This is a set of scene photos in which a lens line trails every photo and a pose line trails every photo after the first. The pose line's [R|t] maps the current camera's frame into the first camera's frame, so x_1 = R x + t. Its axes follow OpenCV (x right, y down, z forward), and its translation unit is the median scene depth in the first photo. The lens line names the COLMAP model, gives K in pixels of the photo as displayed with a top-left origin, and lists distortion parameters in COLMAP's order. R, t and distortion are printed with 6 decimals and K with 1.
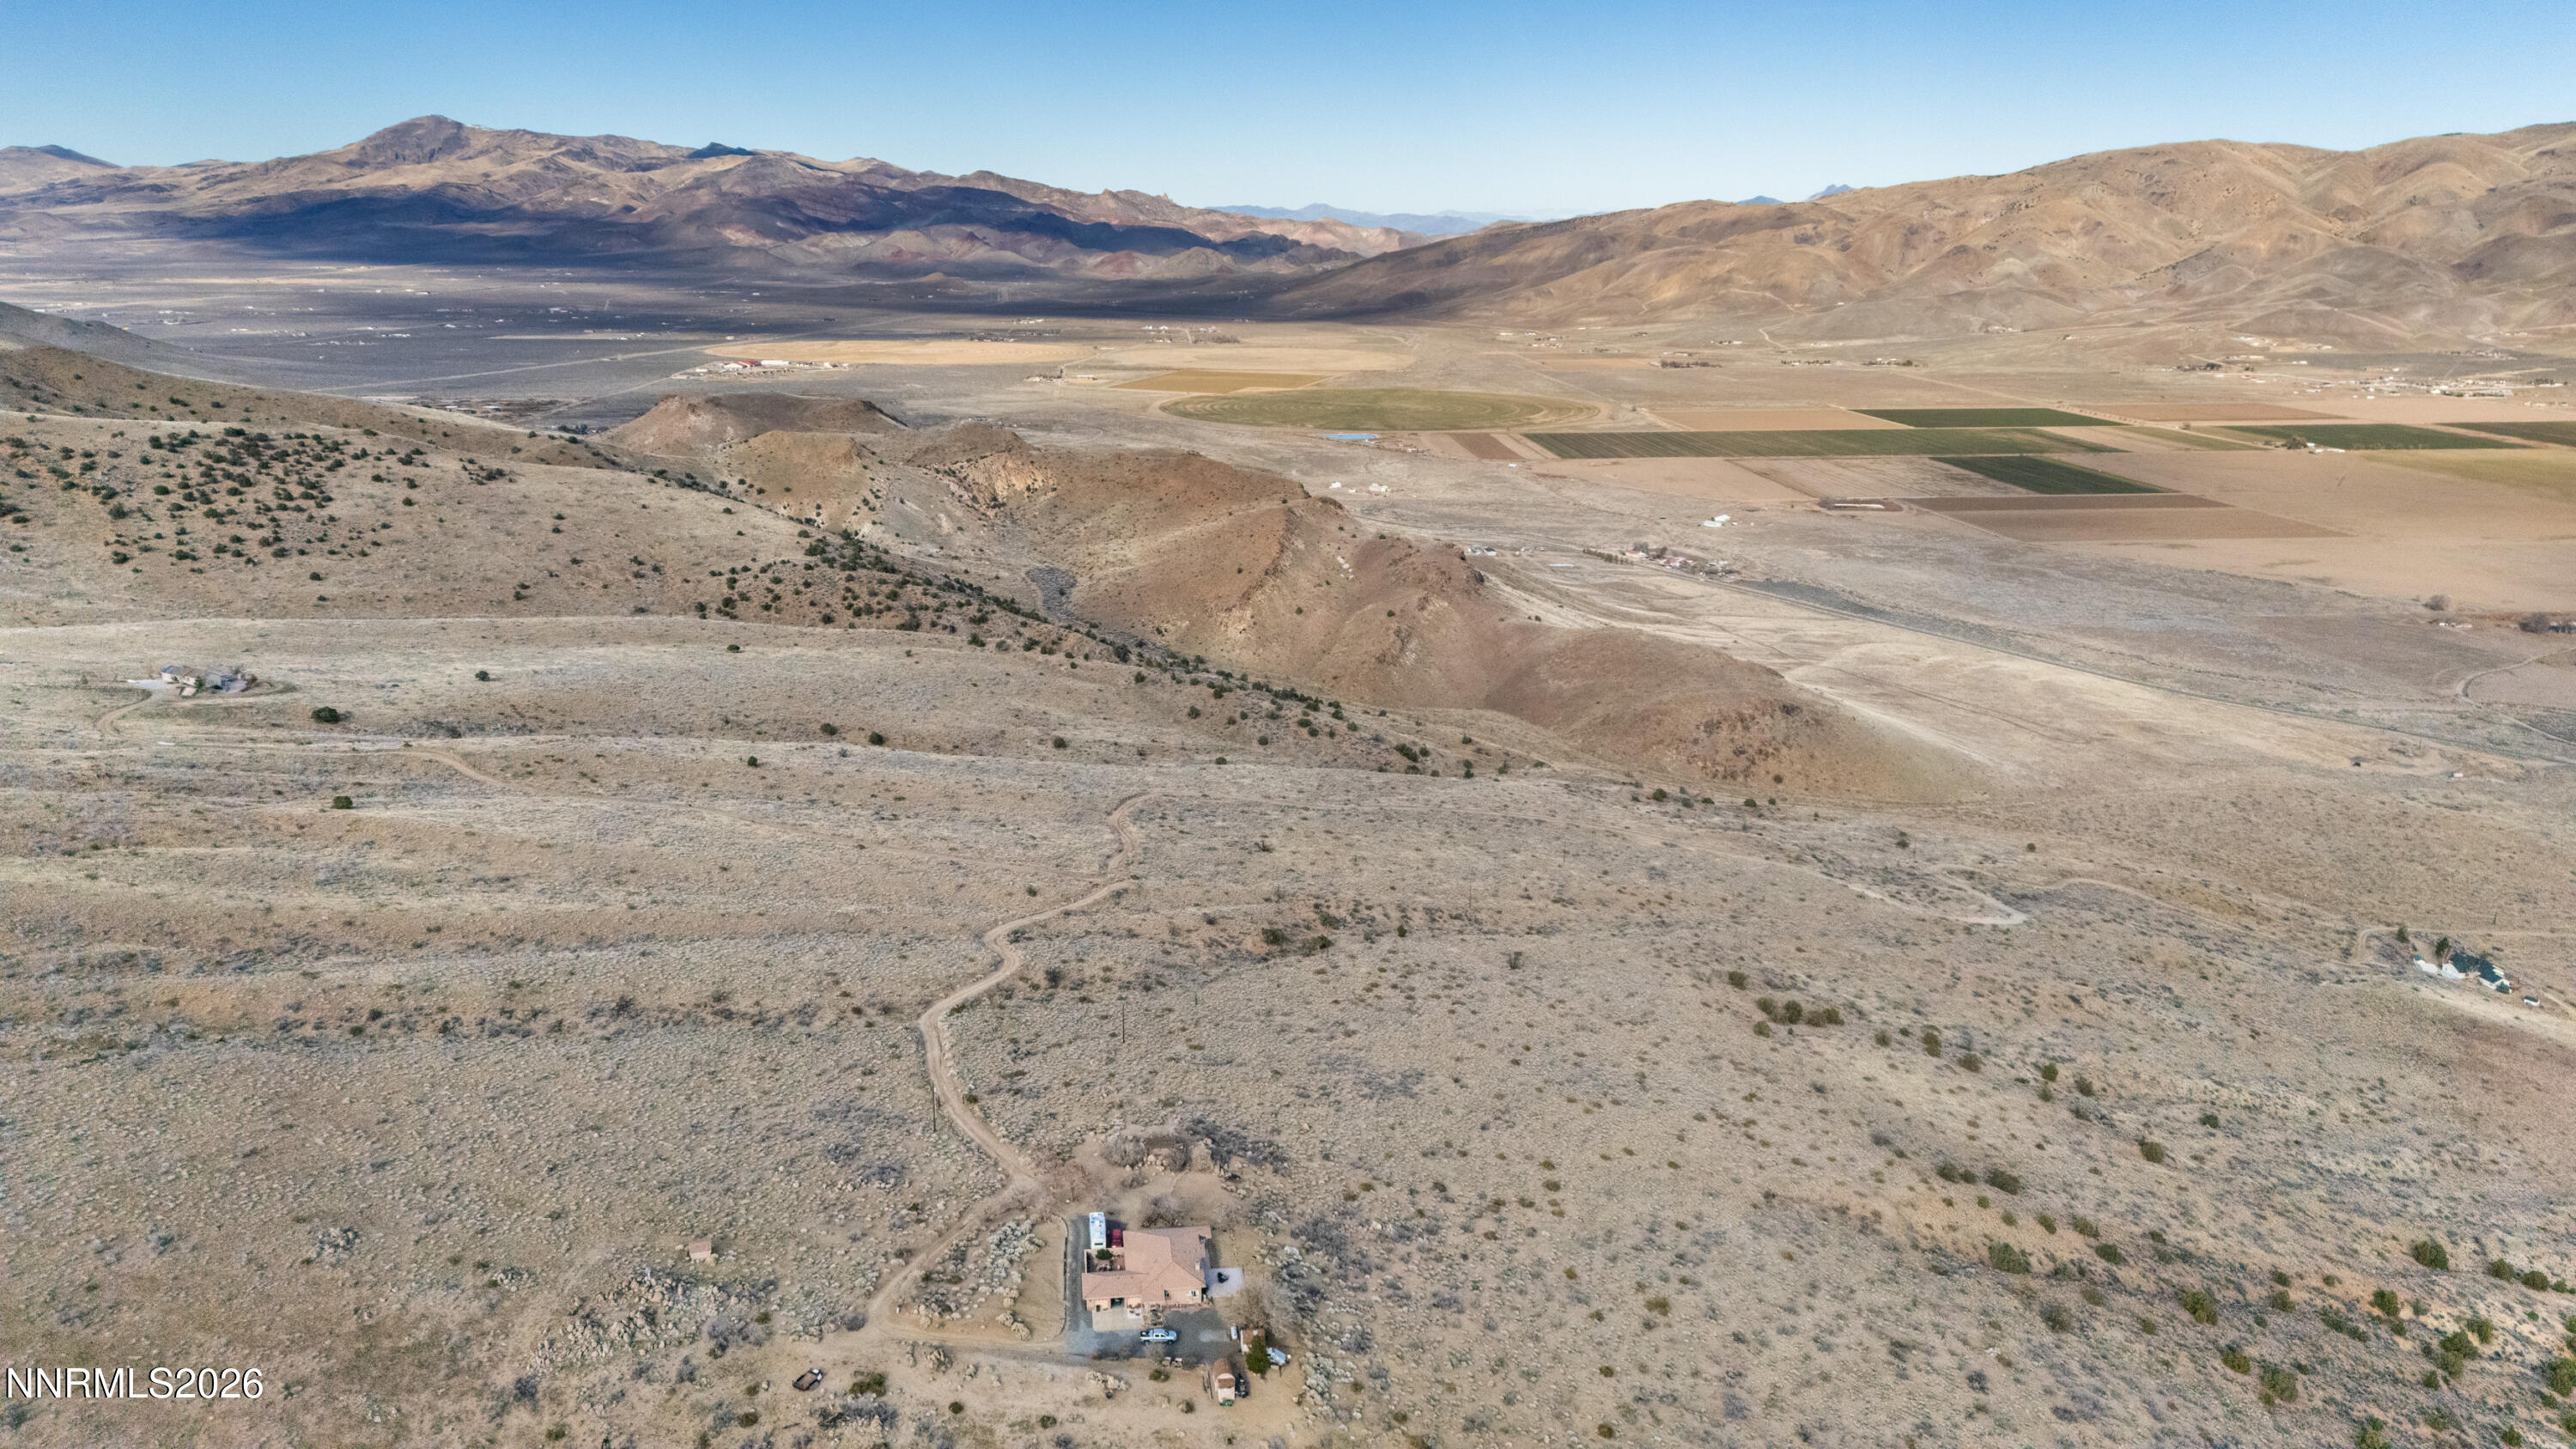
lens RADIAL K [[1875.8, 0, 1281.7], [0, 1875.8, 723.5], [0, 0, 1]] dist [0.089915, -0.085971]
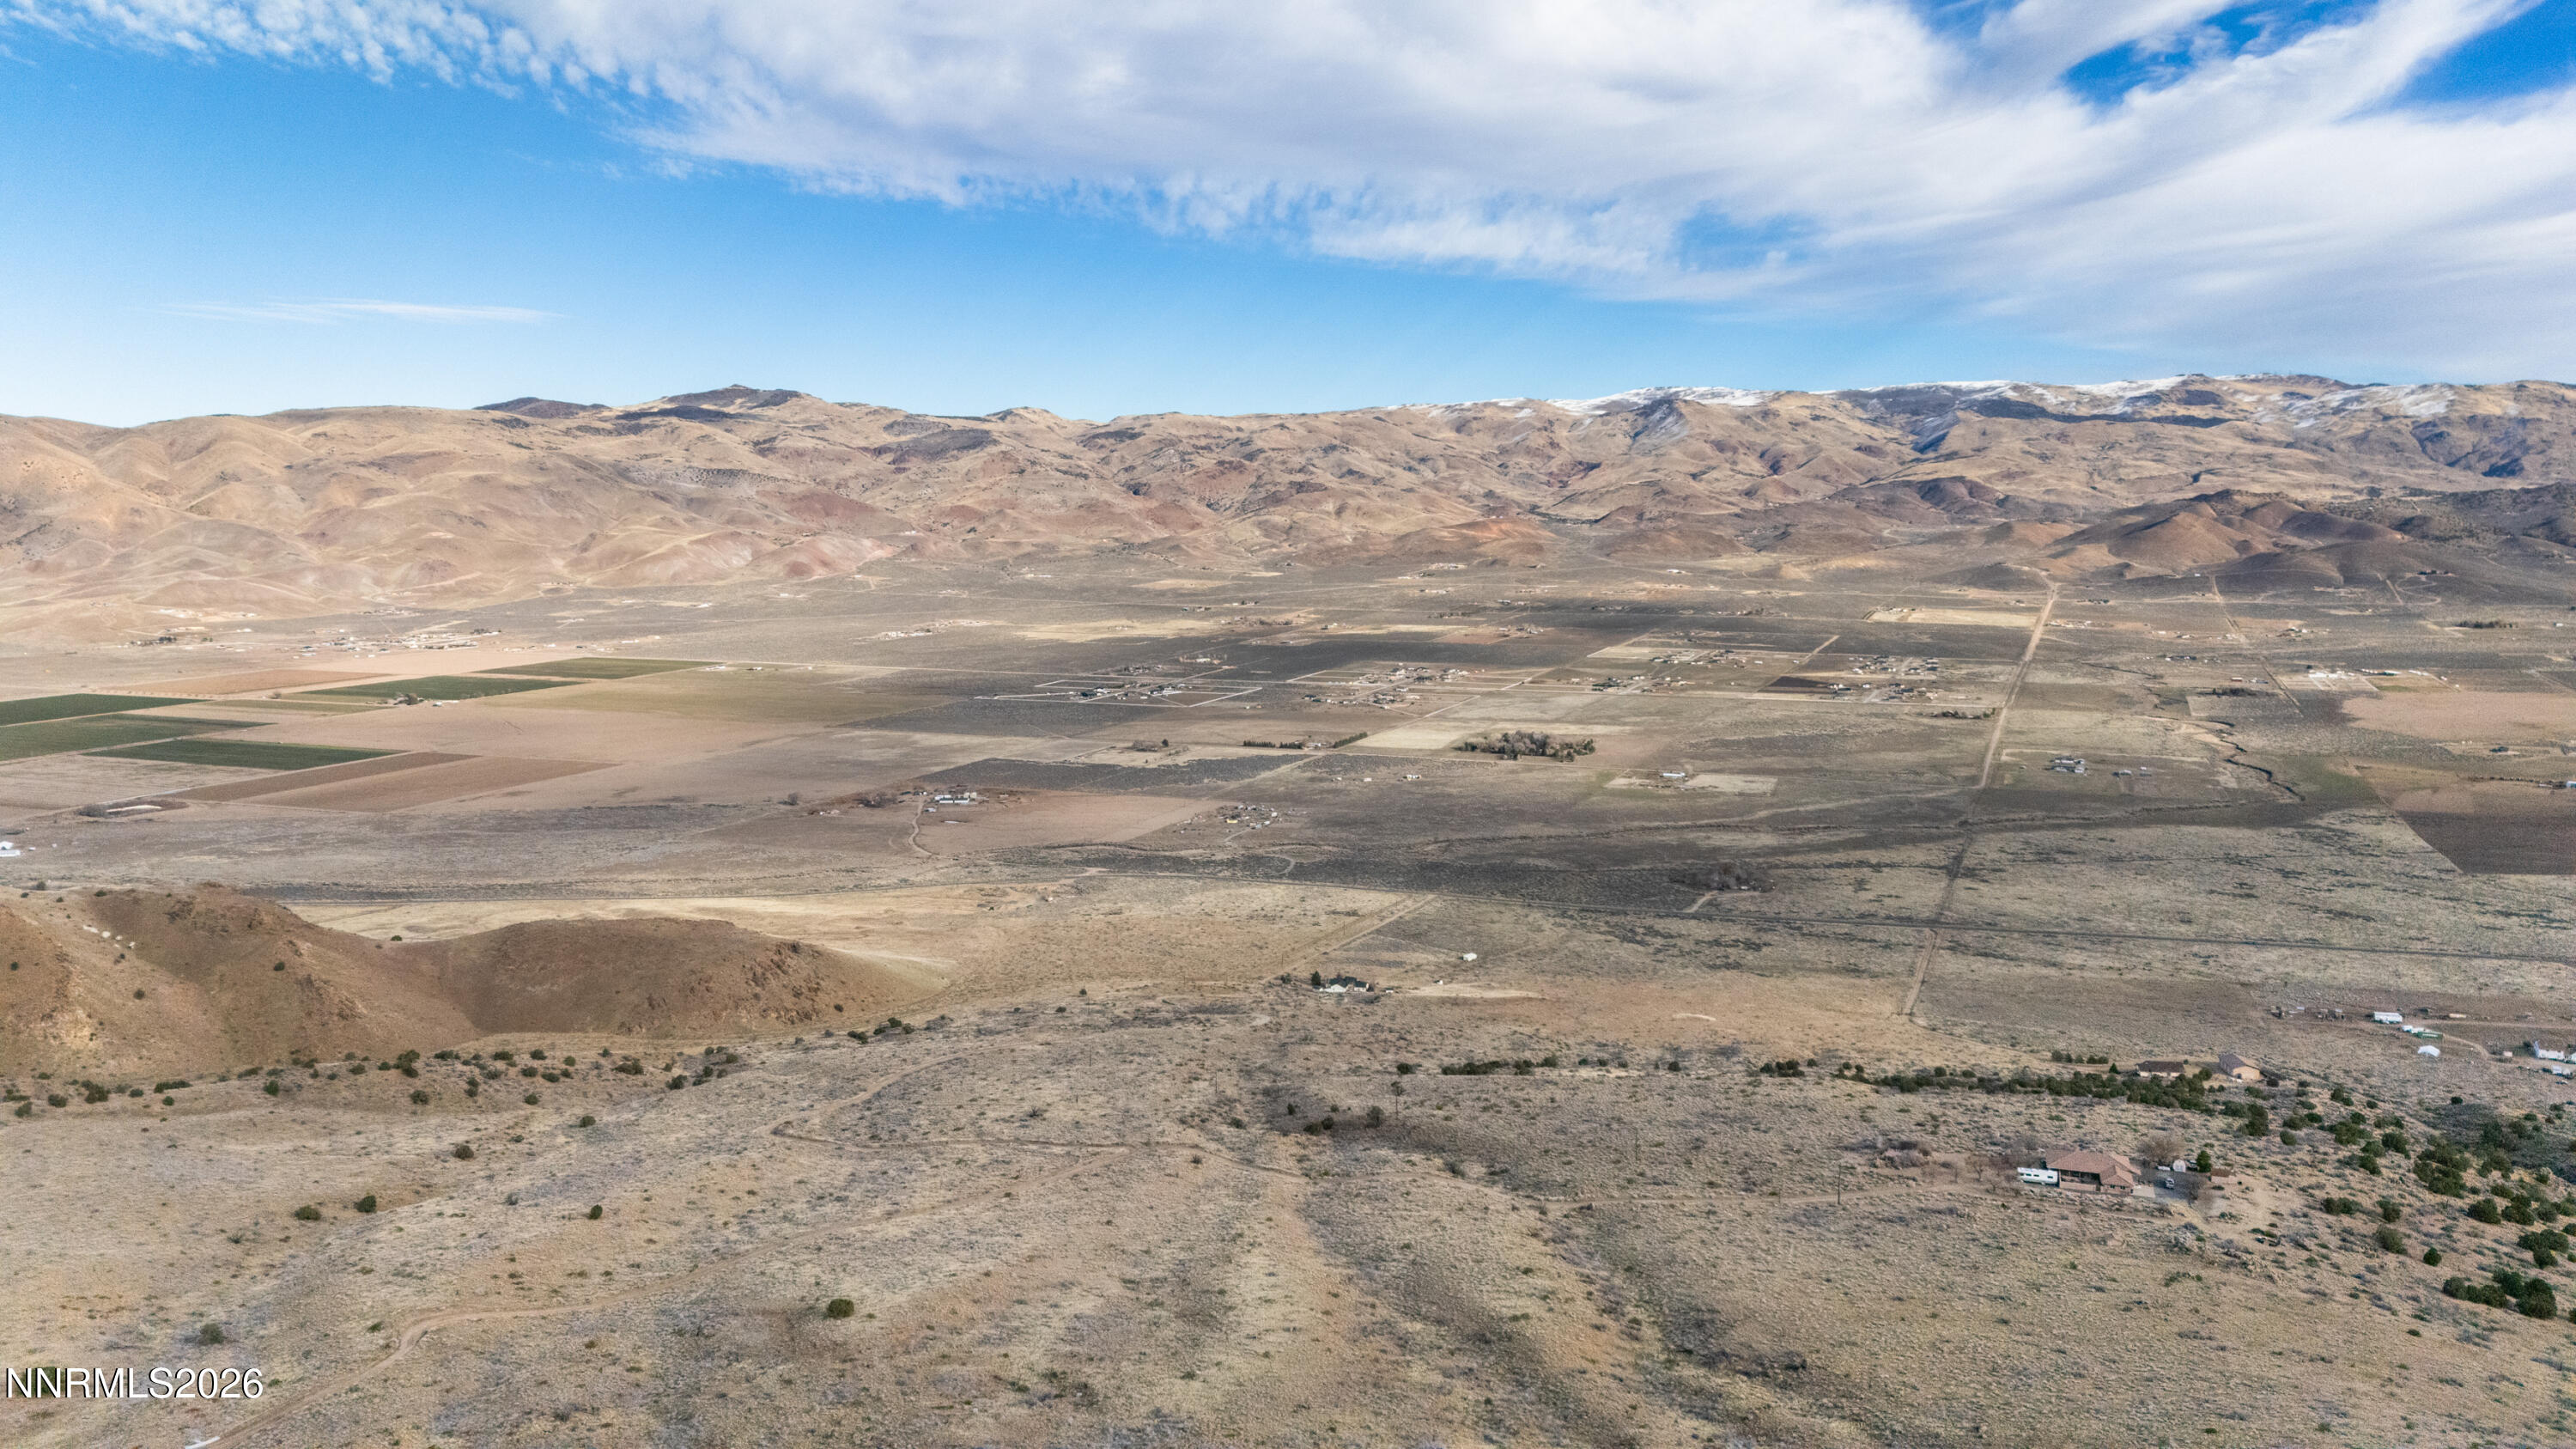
lens RADIAL K [[1875.8, 0, 1284.0], [0, 1875.8, 721.7], [0, 0, 1]] dist [0.089915, -0.085971]
pose [[0.452052, -0.116339, 0.884372, -0.125908], [0.236217, 0.971675, 0.007079, -0.017398], [-0.860145, 0.205703, 0.466729, 0.056445]]
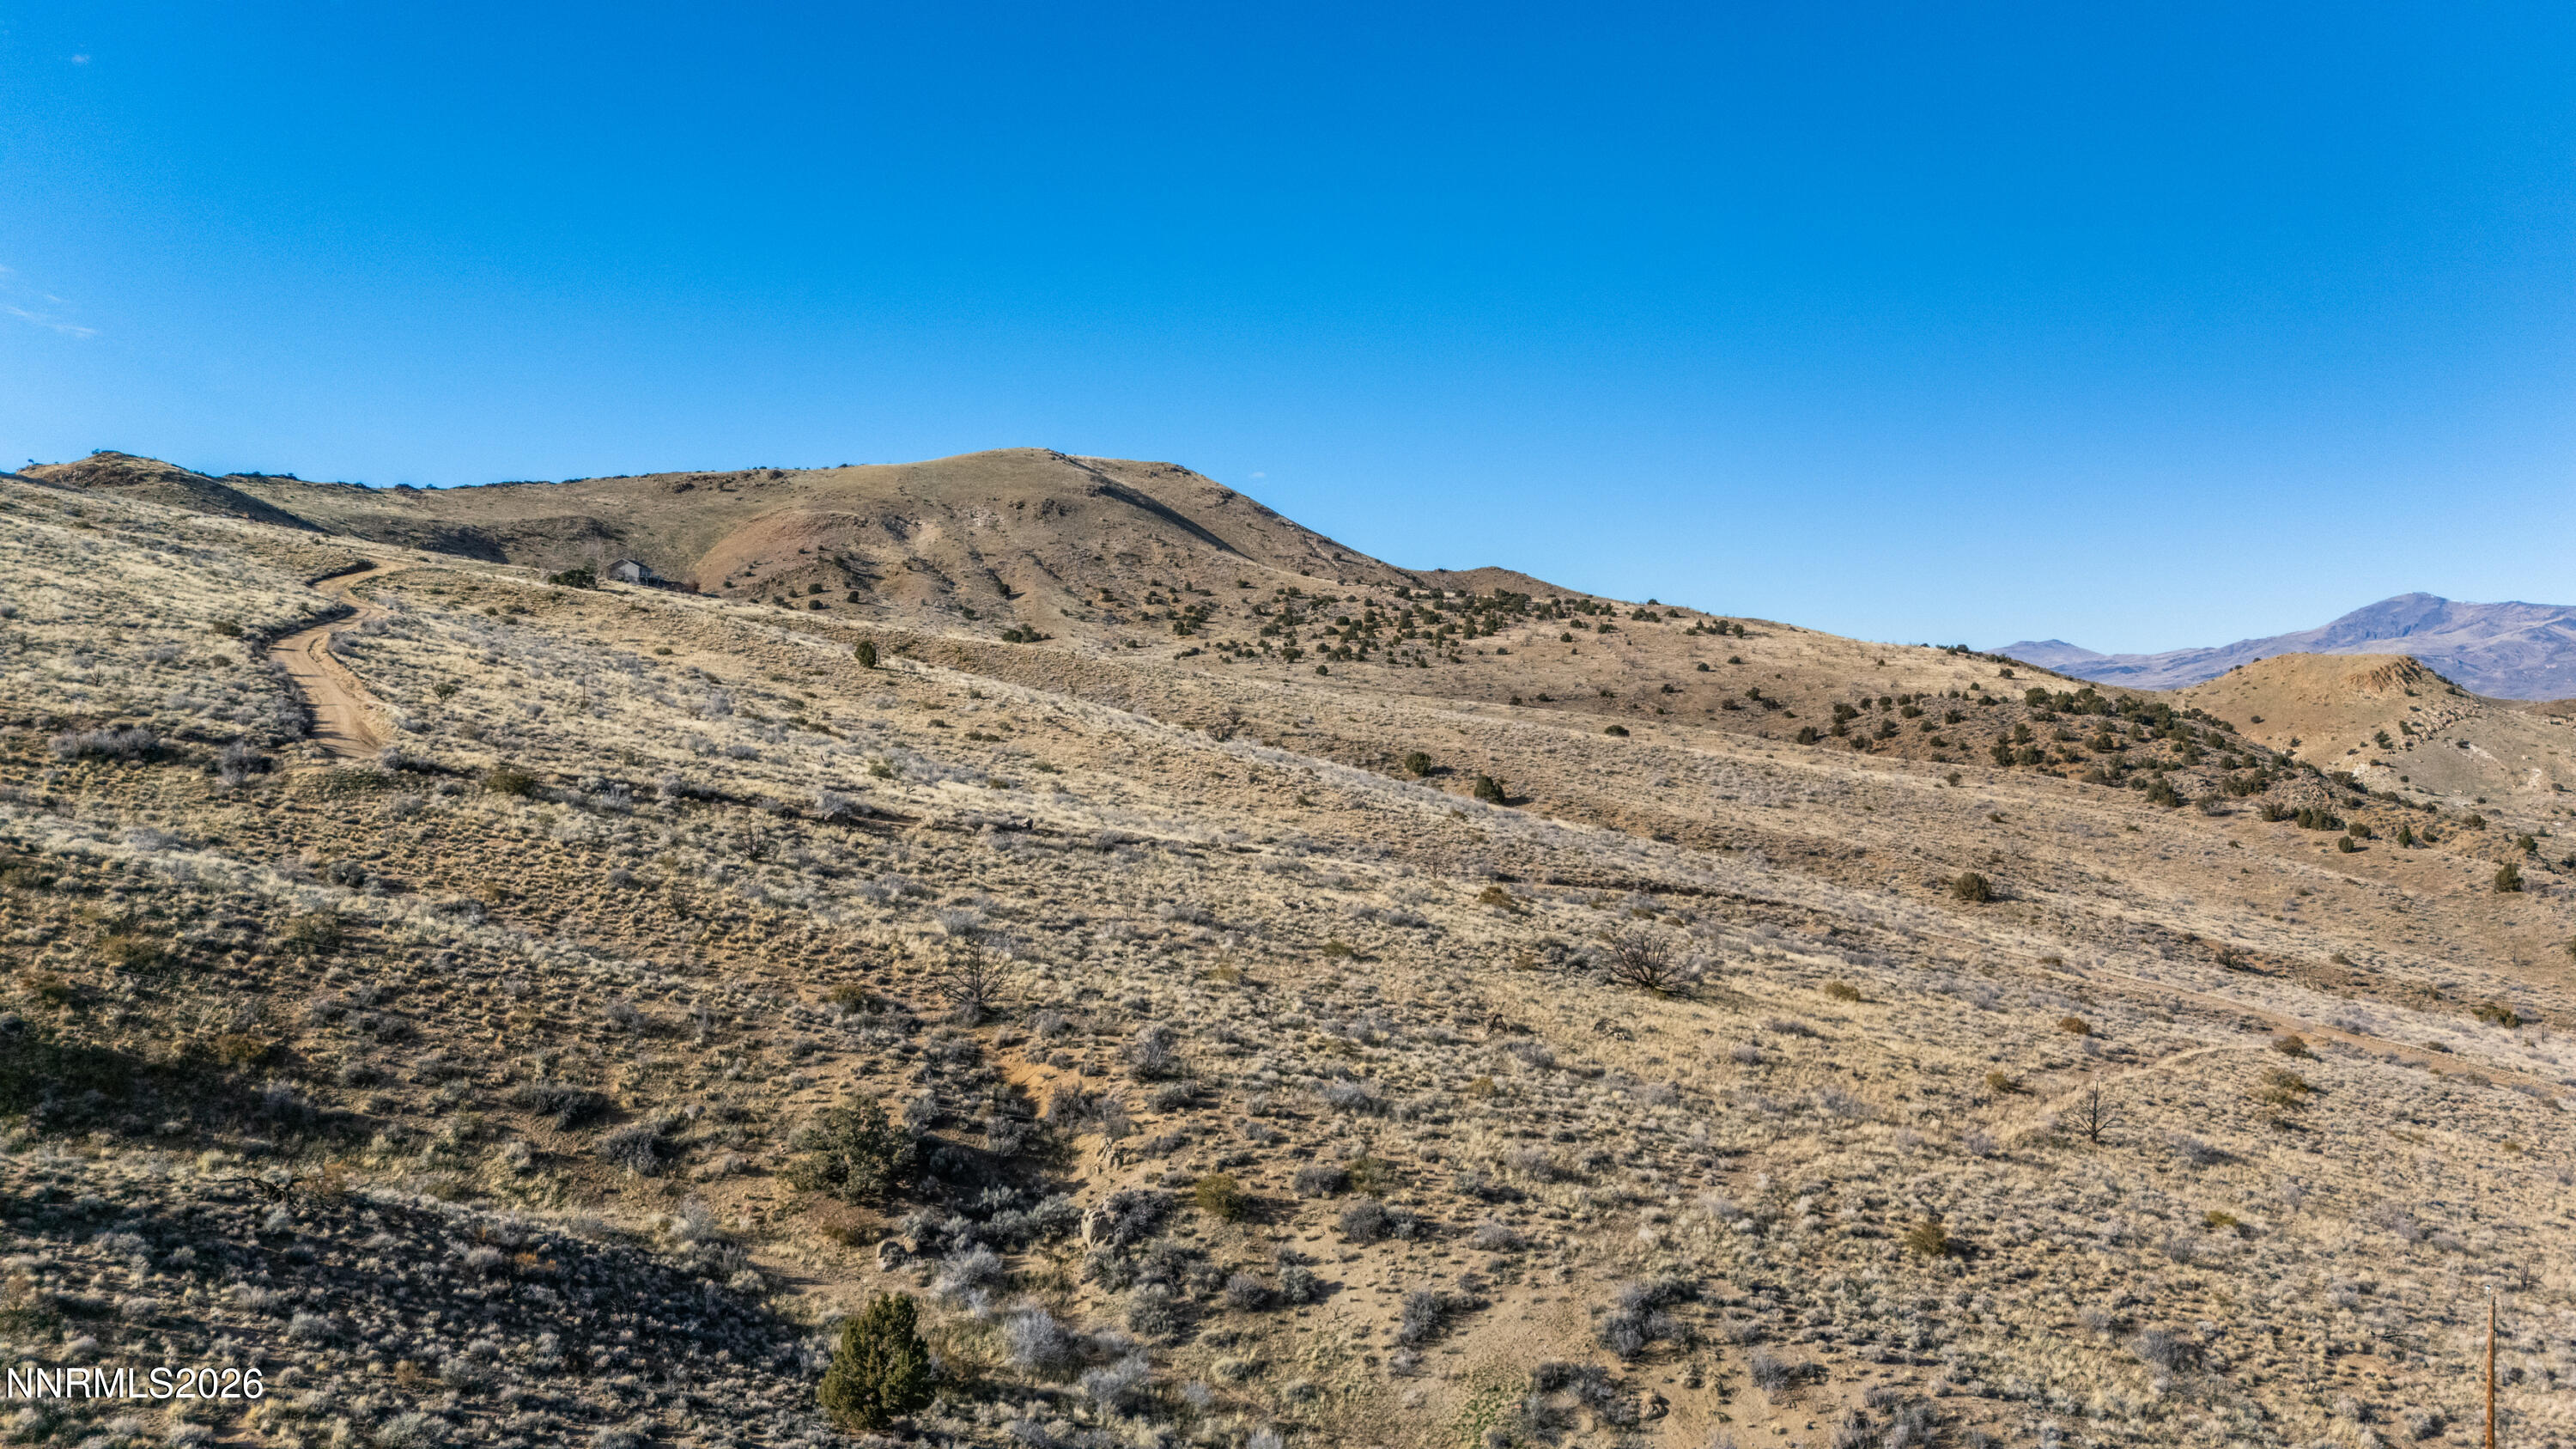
lens RADIAL K [[1875.8, 0, 1291.1], [0, 1875.8, 720.7], [0, 0, 1]] dist [0.089915, -0.085971]
pose [[0.587007, 0.009222, -0.809529, 0.021076], [-0.212995, 0.966467, -0.143438, 0.011948], [0.781061, 0.256625, 0.569287, 0.128867]]
